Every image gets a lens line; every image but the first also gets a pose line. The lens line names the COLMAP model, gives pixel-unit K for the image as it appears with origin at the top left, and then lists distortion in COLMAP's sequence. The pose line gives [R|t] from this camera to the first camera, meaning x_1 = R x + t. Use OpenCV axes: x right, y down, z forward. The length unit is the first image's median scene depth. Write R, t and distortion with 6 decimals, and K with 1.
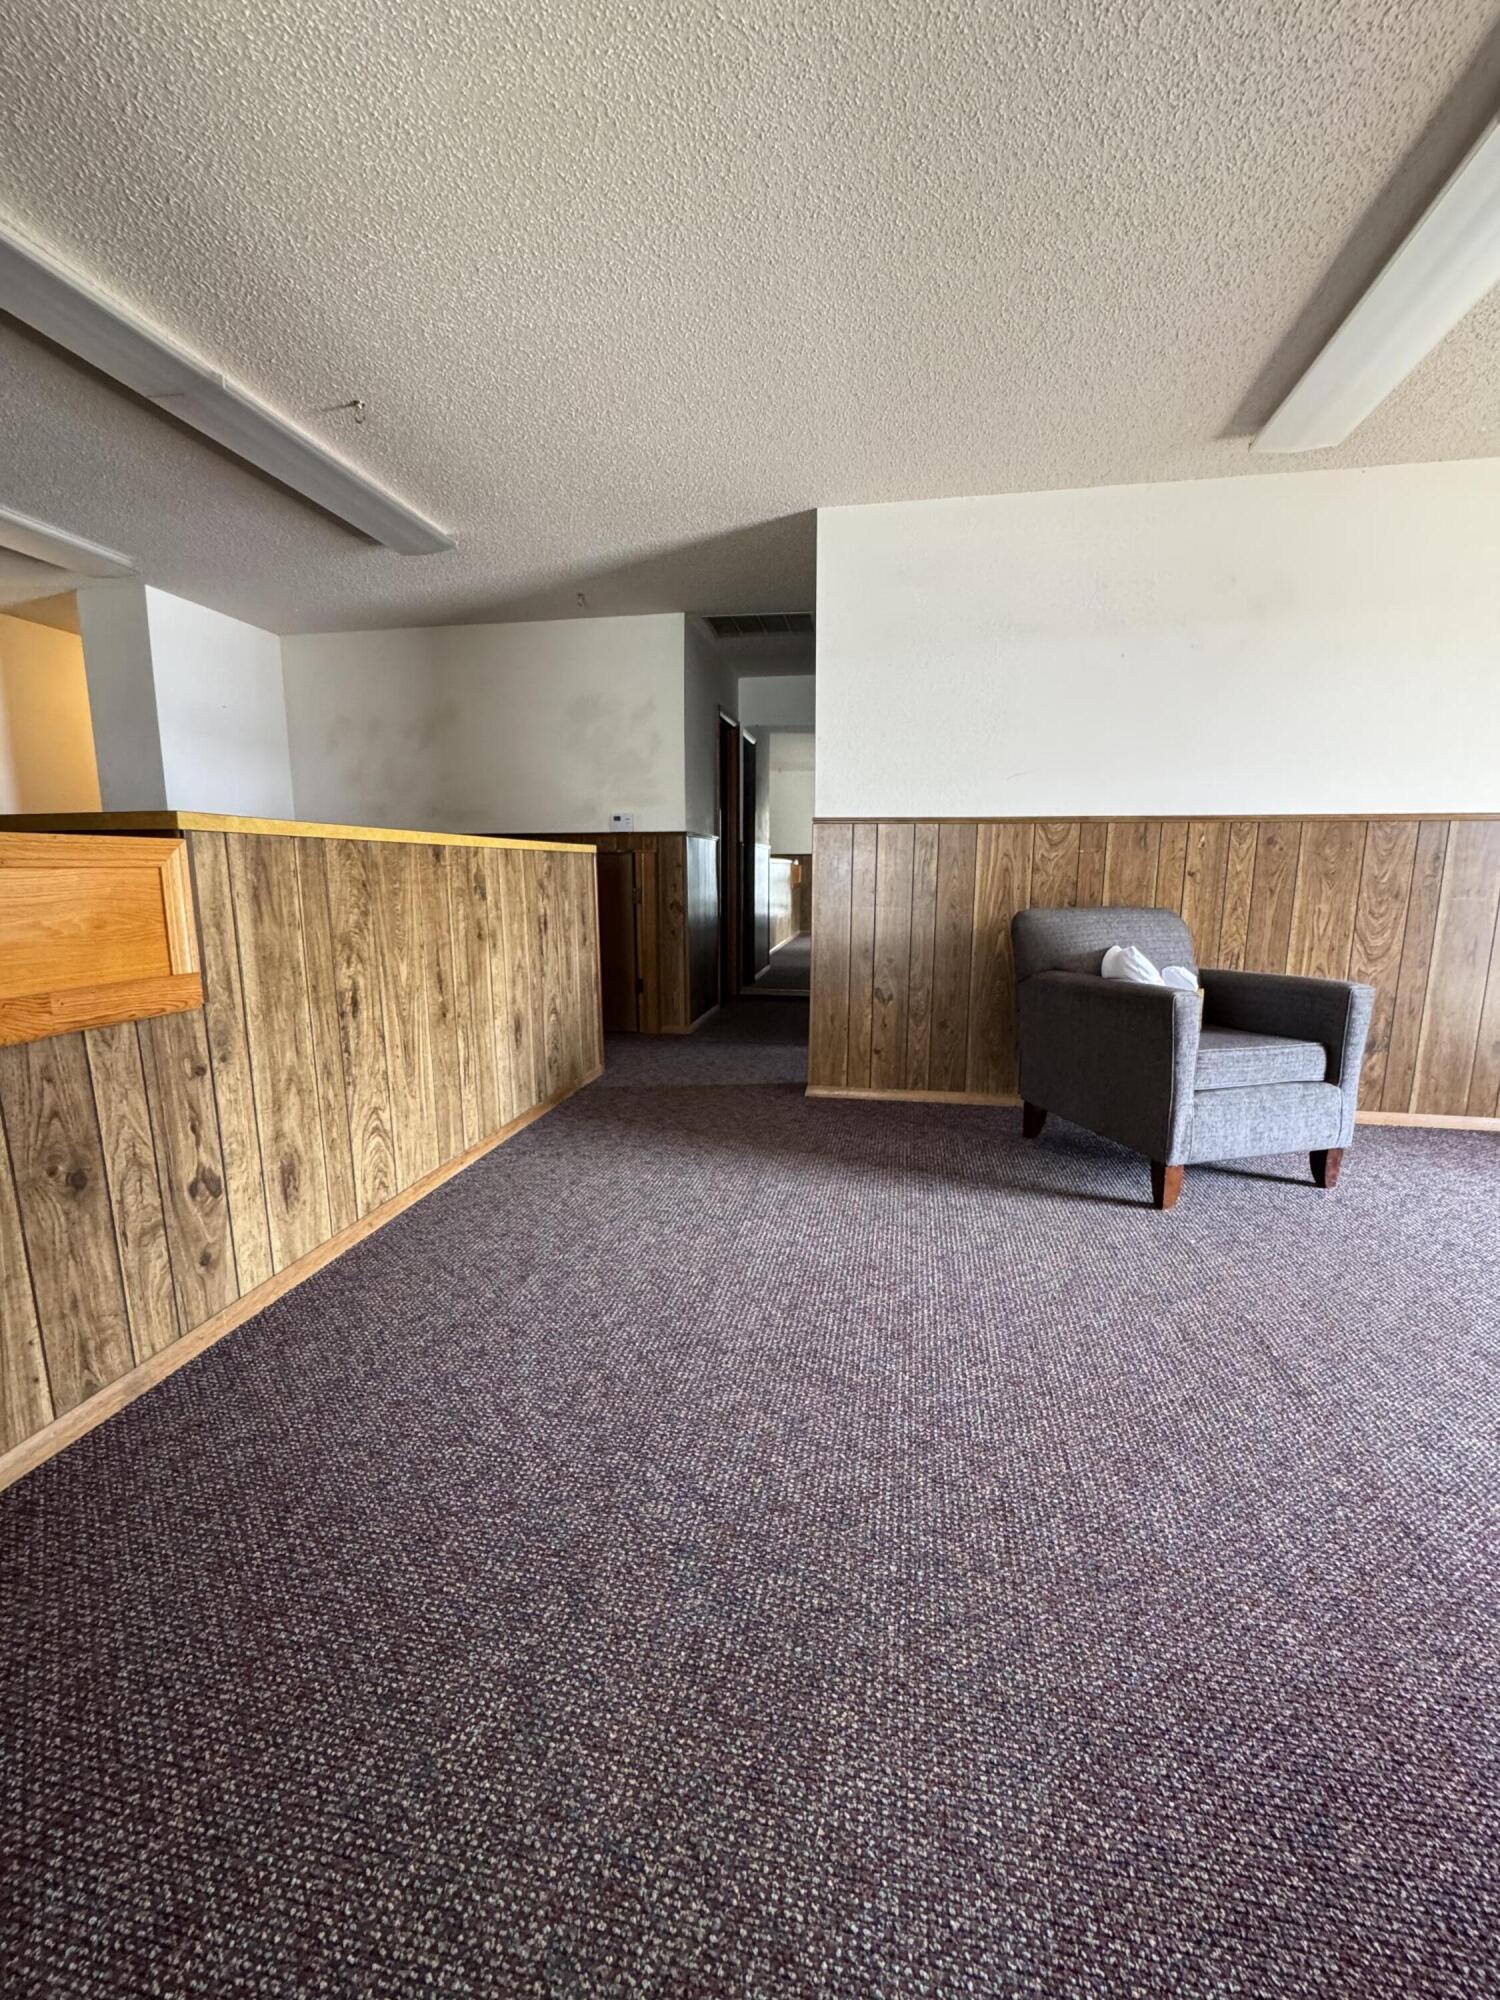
lens RADIAL K [[800.3, 0, 755.5], [0, 800.3, 997.4], [0, 0, 1]] dist [-0.001048, 0.000359]
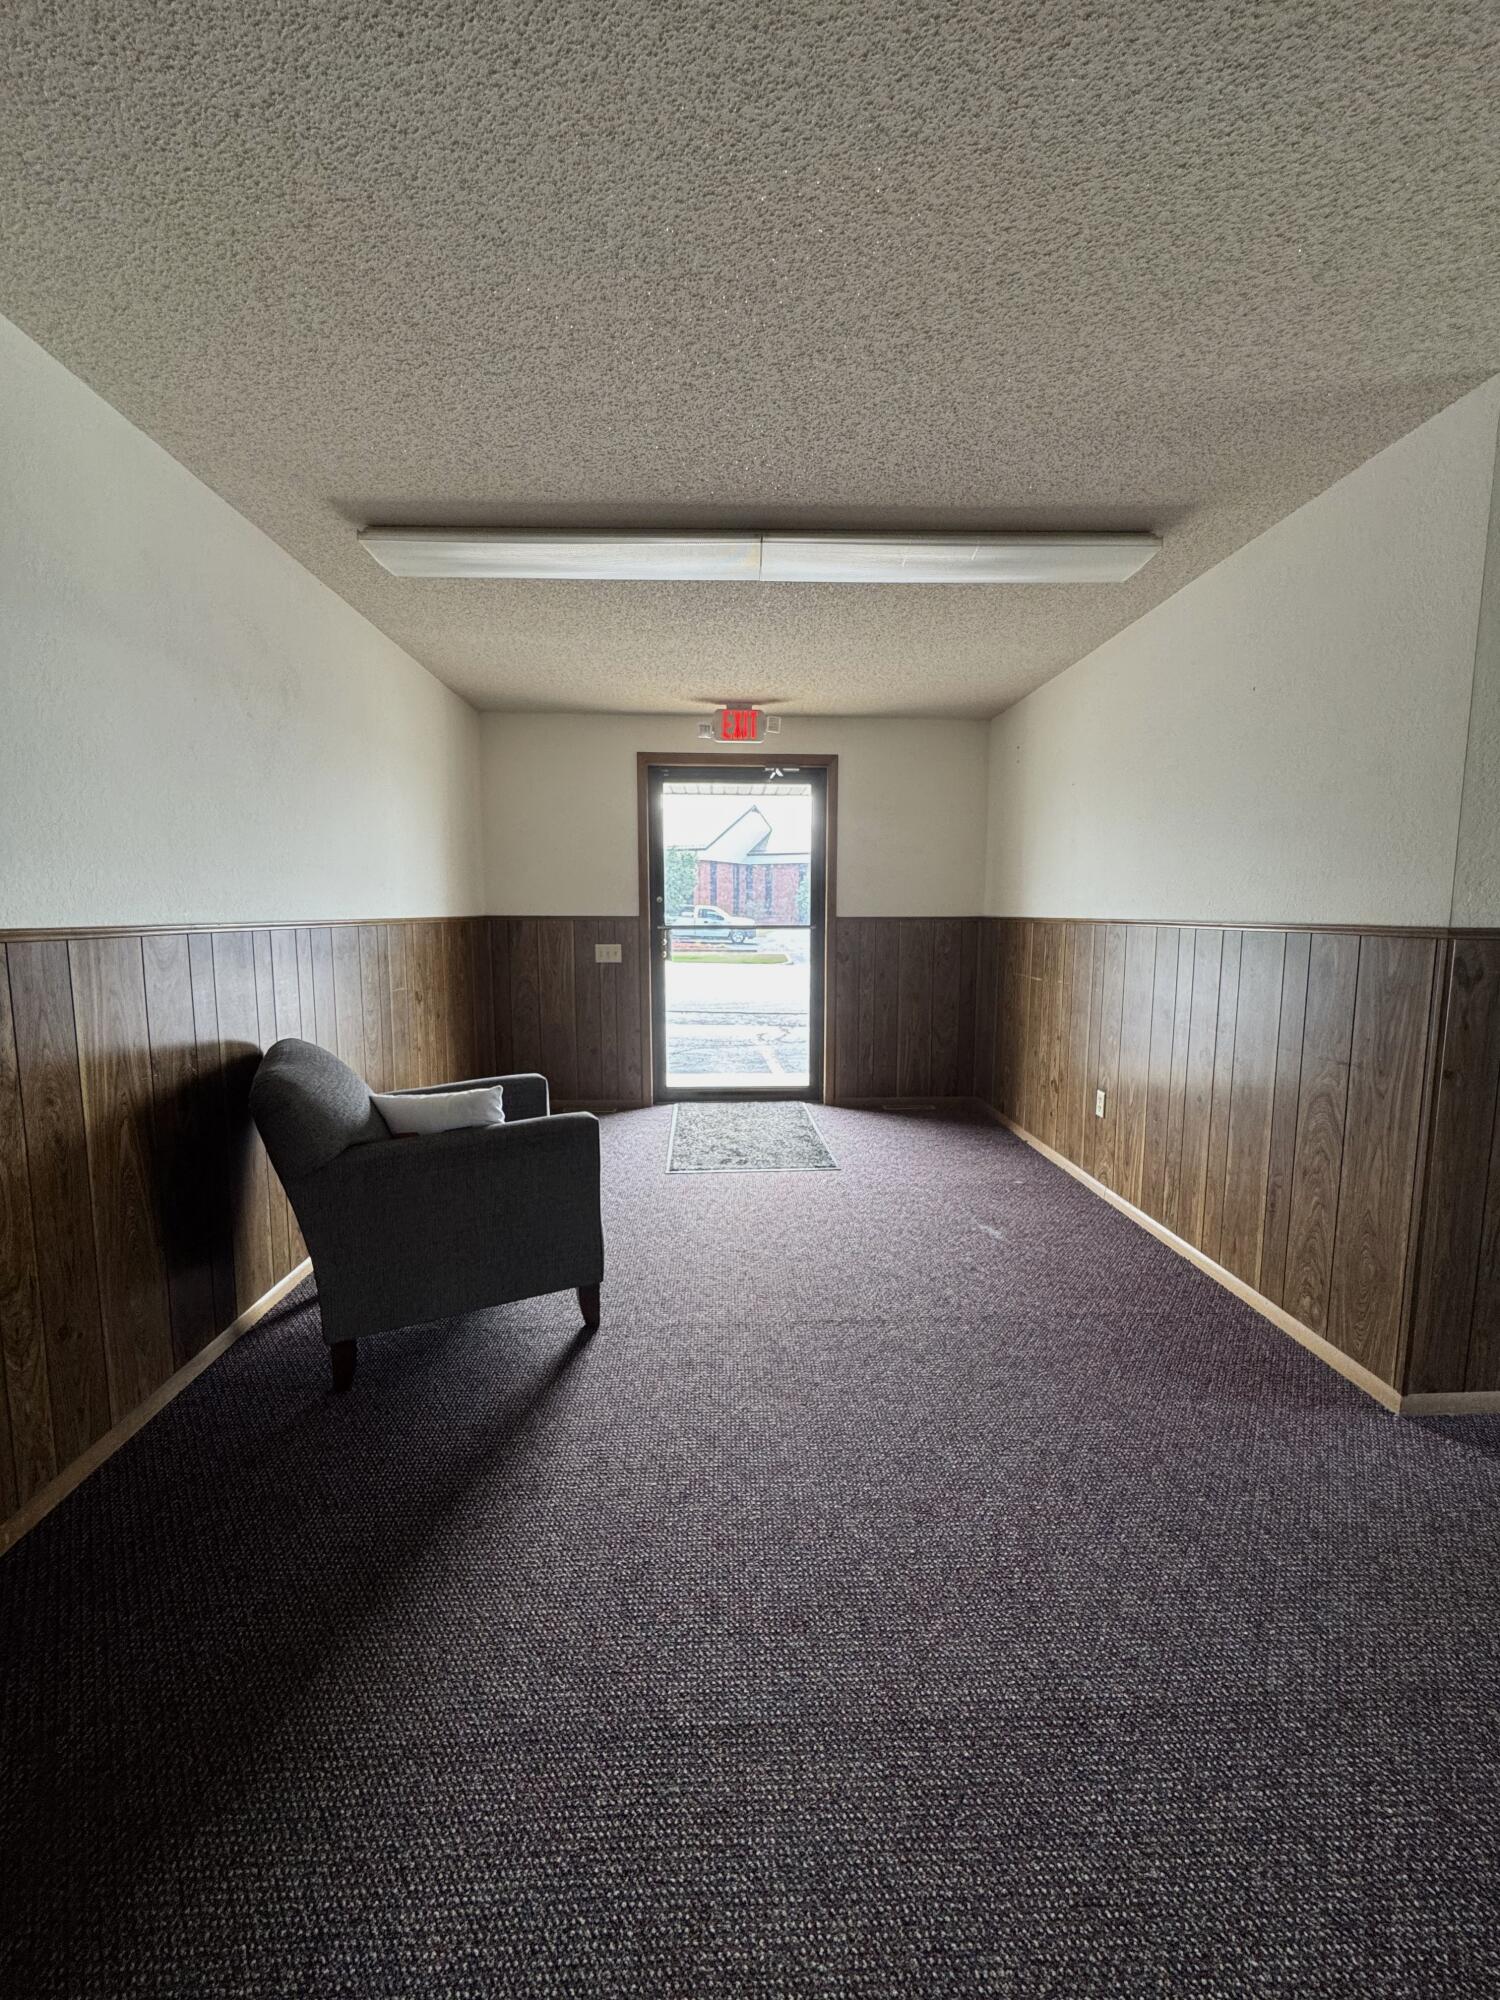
lens RADIAL K [[800.3, 0, 755.5], [0, 800.3, 997.4], [0, 0, 1]] dist [-0.001048, 0.000359]
pose [[-0.222223, -0.113238, 0.968398, -0.414802], [0.150488, 0.977347, 0.148817, -0.231255], [-0.963312, 0.178803, -0.200148, 0.816402]]
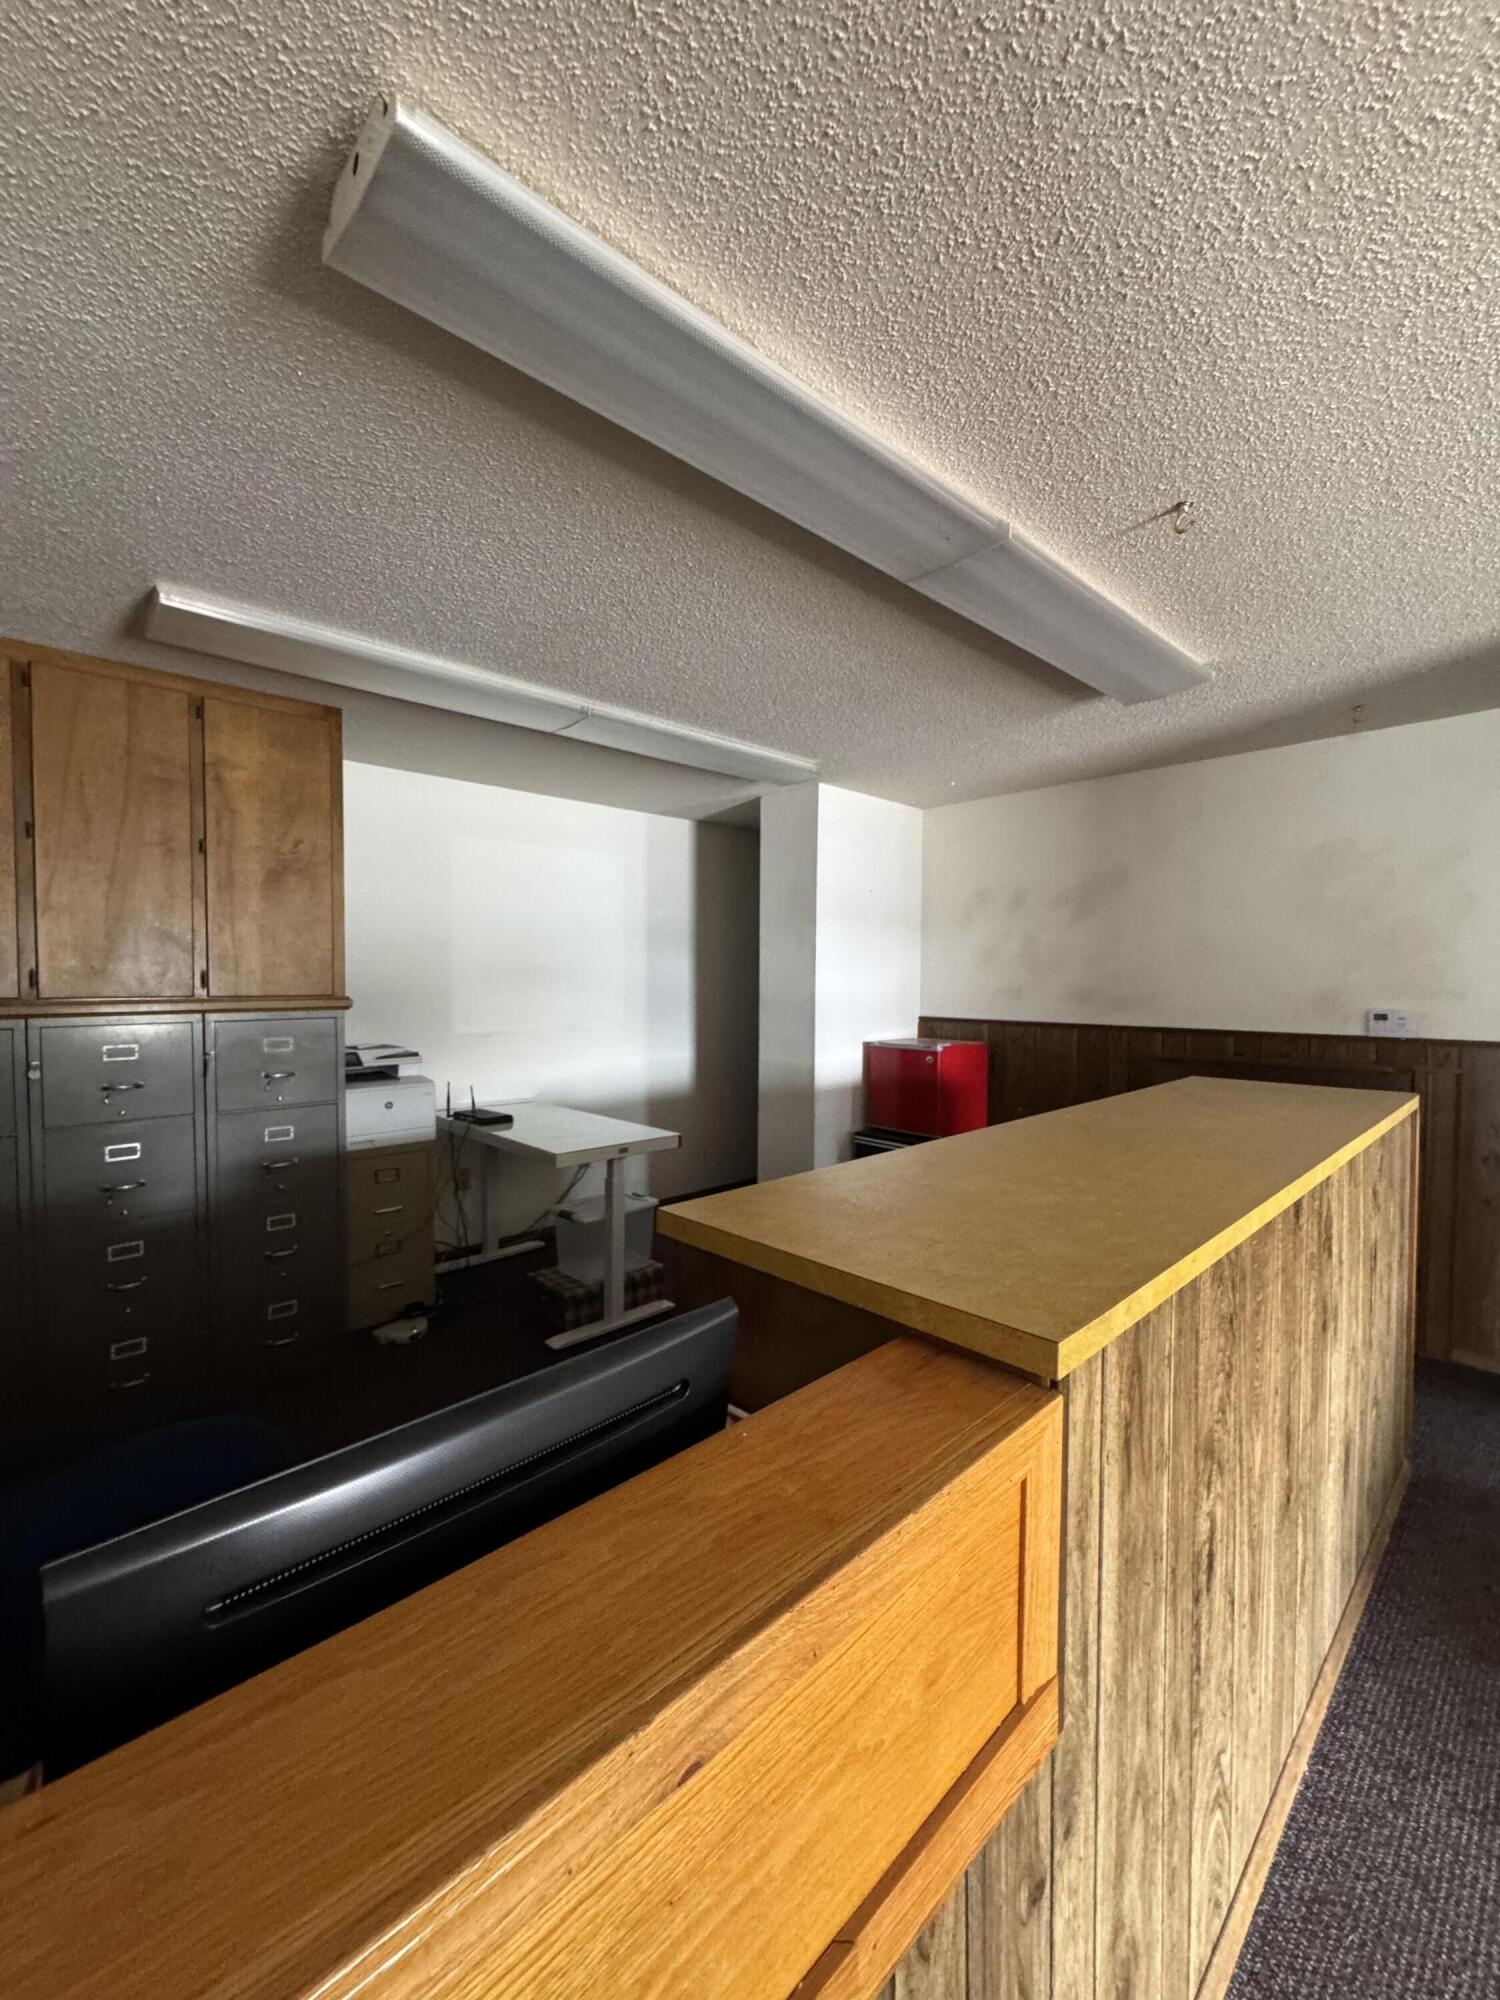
lens RADIAL K [[800.3, 0, 755.5], [0, 800.3, 997.4], [0, 0, 1]] dist [-0.001048, 0.000359]
pose [[0.806757, 0.018048, -0.590608, -0.348462], [-0.095822, 0.990299, -0.100629, -0.215636], [0.583062, 0.137776, 0.800660, 0.292309]]
